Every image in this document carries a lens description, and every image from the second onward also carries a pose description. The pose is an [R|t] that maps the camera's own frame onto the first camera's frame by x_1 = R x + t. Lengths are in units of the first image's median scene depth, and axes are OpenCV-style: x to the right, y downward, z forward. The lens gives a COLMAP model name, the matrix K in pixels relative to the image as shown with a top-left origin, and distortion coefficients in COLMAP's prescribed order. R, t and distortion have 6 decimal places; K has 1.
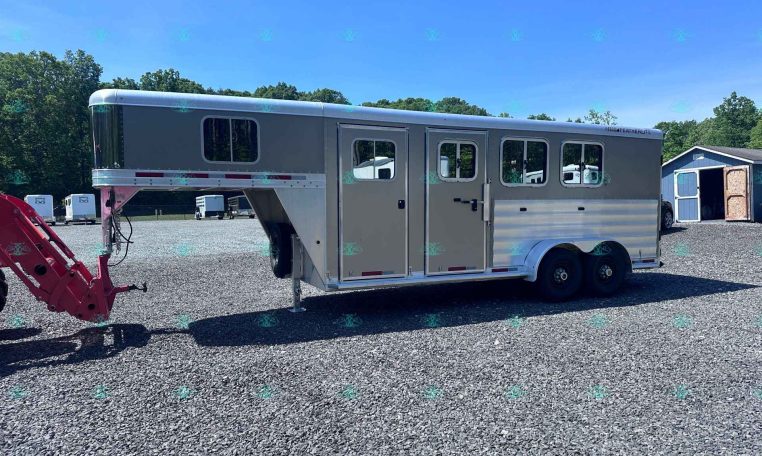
lens RADIAL K [[517.1, 0, 381.0], [0, 517.1, 228.0], [0, 0, 1]] dist [0.043208, -0.047026]
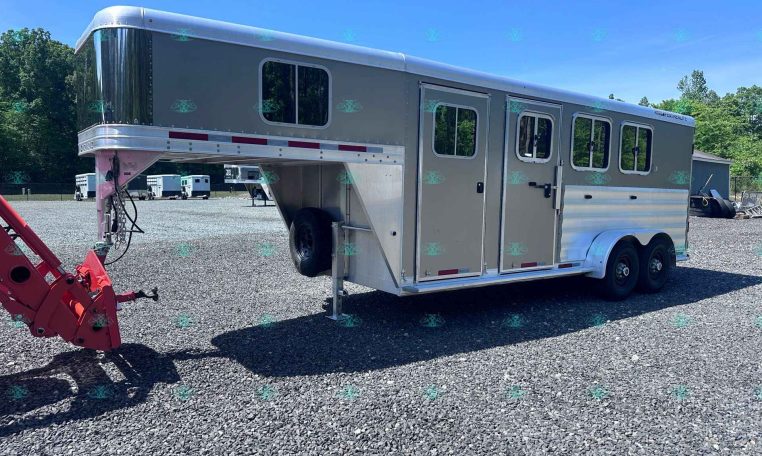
lens RADIAL K [[519.3, 0, 381.0], [0, 519.3, 228.0], [0, 0, 1]] dist [0.061792, -0.053545]
pose [[0.981144, 0.009117, 0.193062, -0.262216], [-0.014405, 0.999558, 0.026007, -0.001054], [-0.192739, -0.028298, 0.980842, 0.208322]]
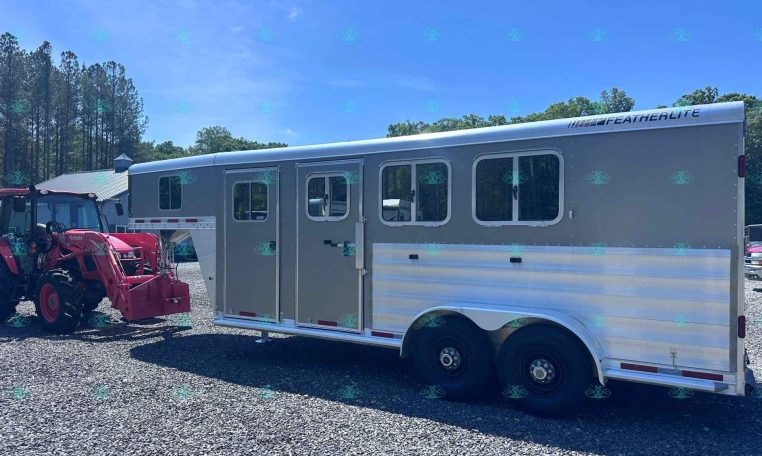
lens RADIAL K [[602.4, 0, 379.5], [0, 602.4, 247.5], [0, 0, 1]] dist [0.005910, -0.002206]
pose [[0.536252, 0.017330, -0.843880, 1.037319], [-0.060314, 0.998020, -0.017831, -0.033049], [0.841900, 0.060460, 0.536235, 0.542766]]
